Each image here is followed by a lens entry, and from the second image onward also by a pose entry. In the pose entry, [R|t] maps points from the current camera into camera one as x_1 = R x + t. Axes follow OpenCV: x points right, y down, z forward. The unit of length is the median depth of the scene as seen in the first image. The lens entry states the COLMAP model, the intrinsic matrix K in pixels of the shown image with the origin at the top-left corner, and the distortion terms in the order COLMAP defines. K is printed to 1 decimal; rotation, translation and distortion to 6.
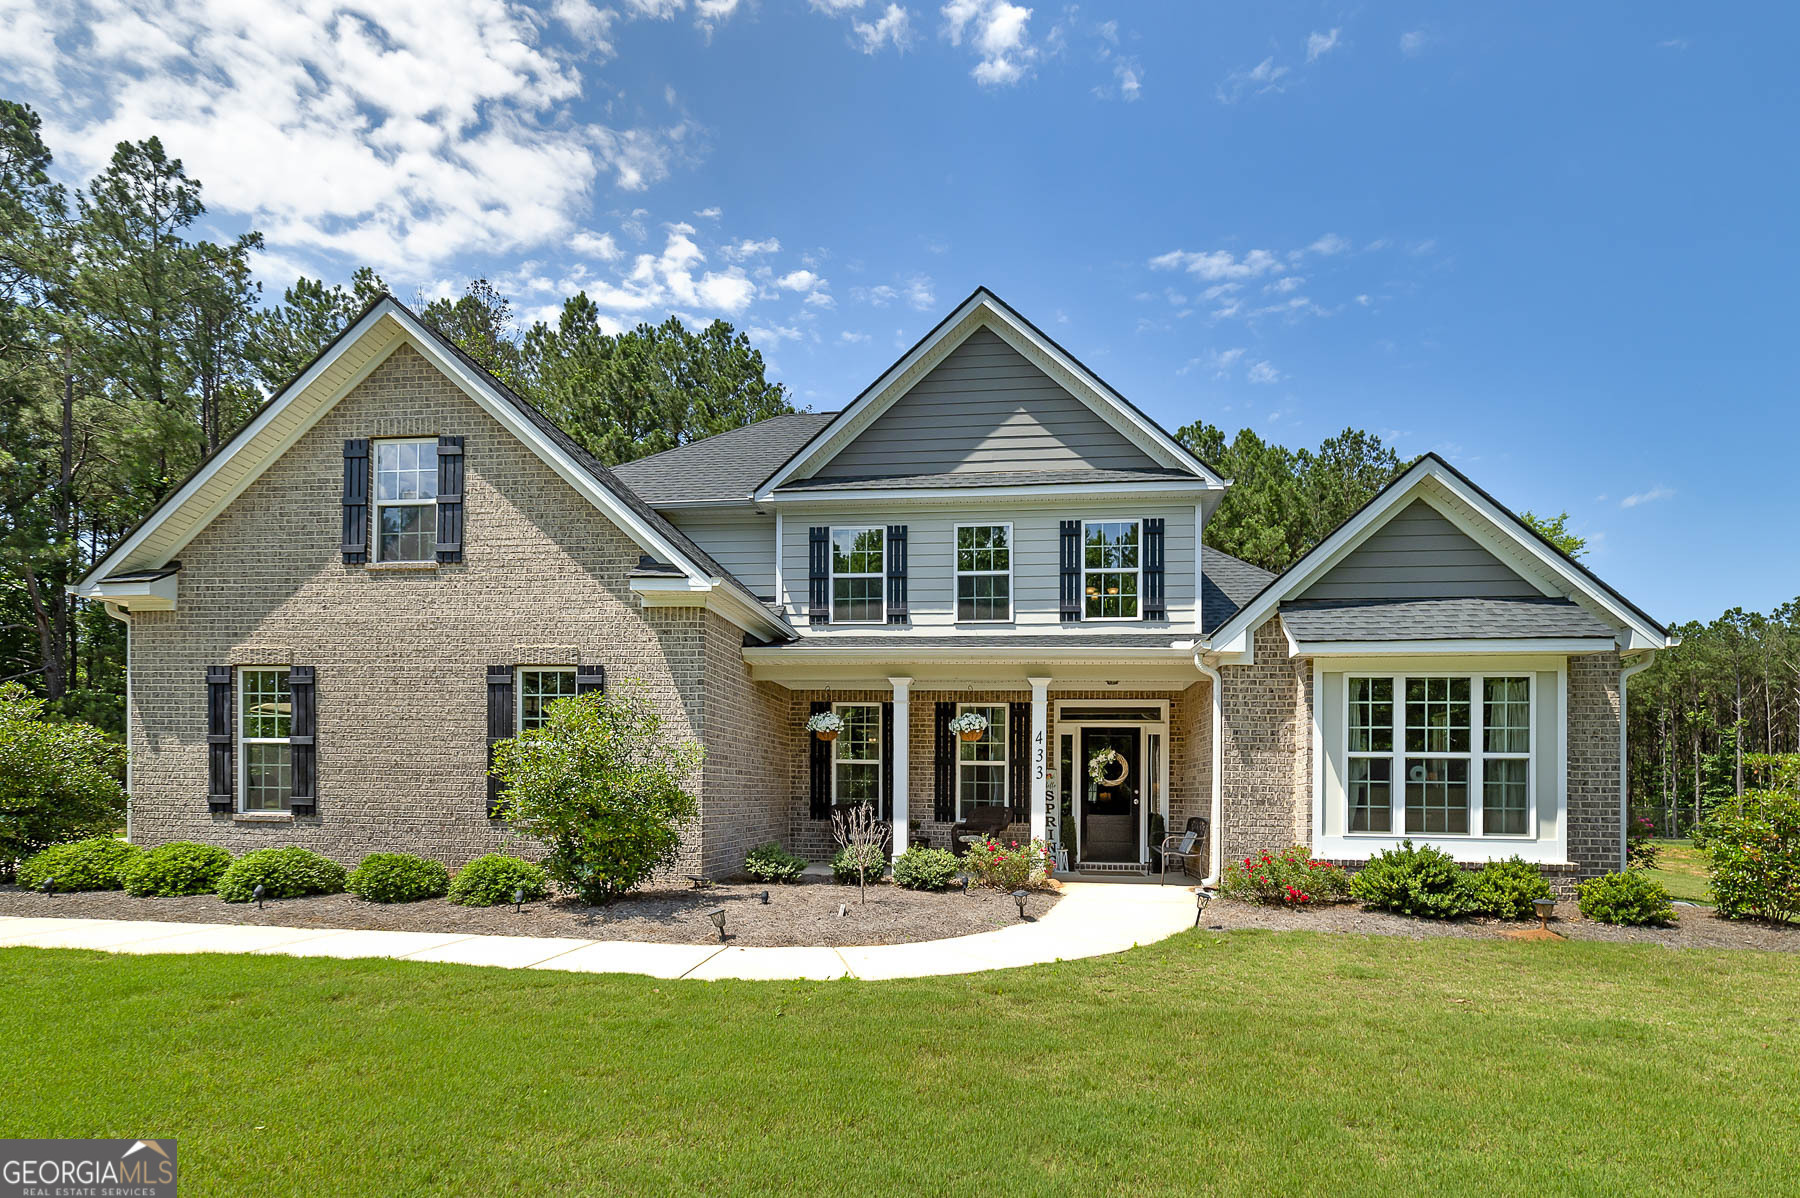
lens RADIAL K [[681.2, 0, 903.6], [0, 681.2, 613.0], [0, 0, 1]] dist [-0.001856, -0.000177]
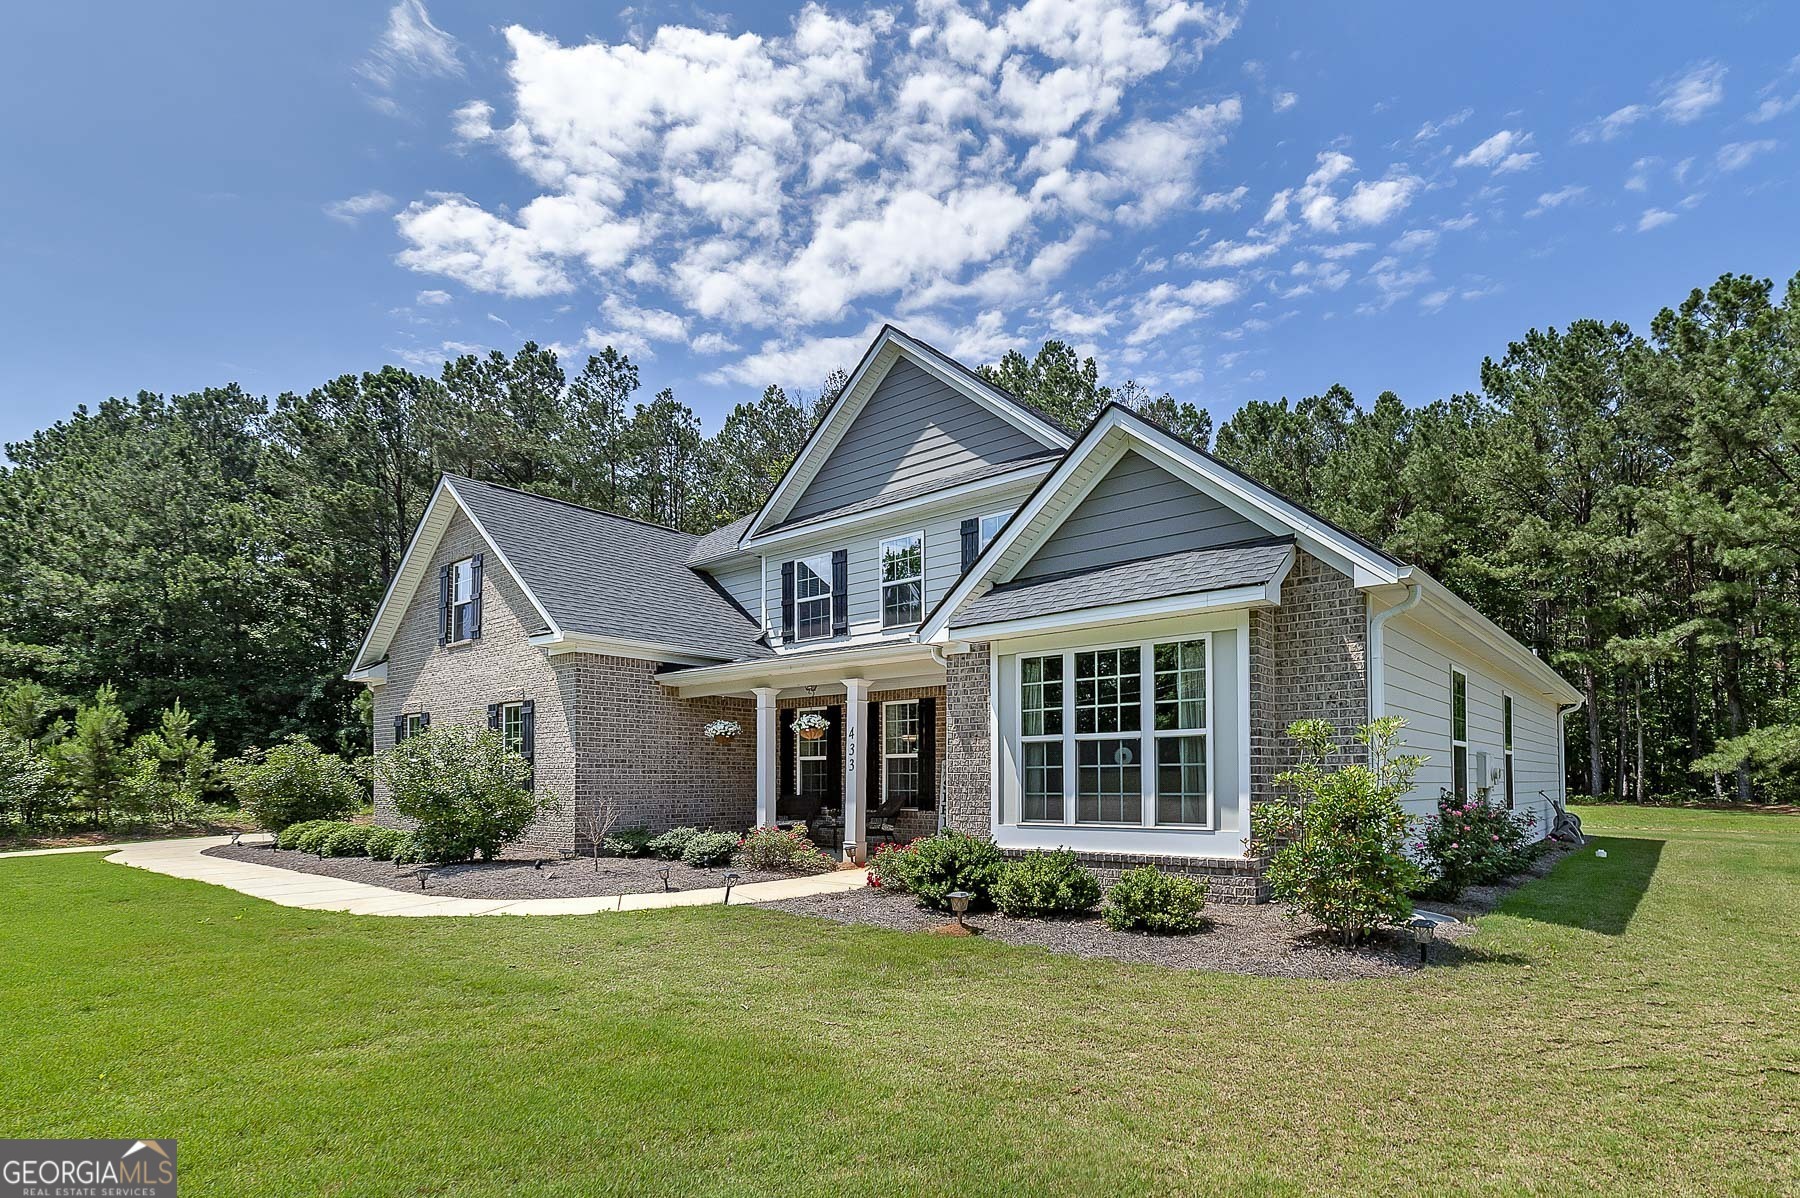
lens RADIAL K [[634.4, 0, 900.0], [0, 634.4, 599.0], [0, 0, 1]] dist [-0.000554, -0.000012]
pose [[0.903489, -0.136166, -0.406406, 0.817932], [0.126848, 0.990665, -0.049923, 0.031563], [0.409410, -0.006447, 0.912328, 0.103429]]
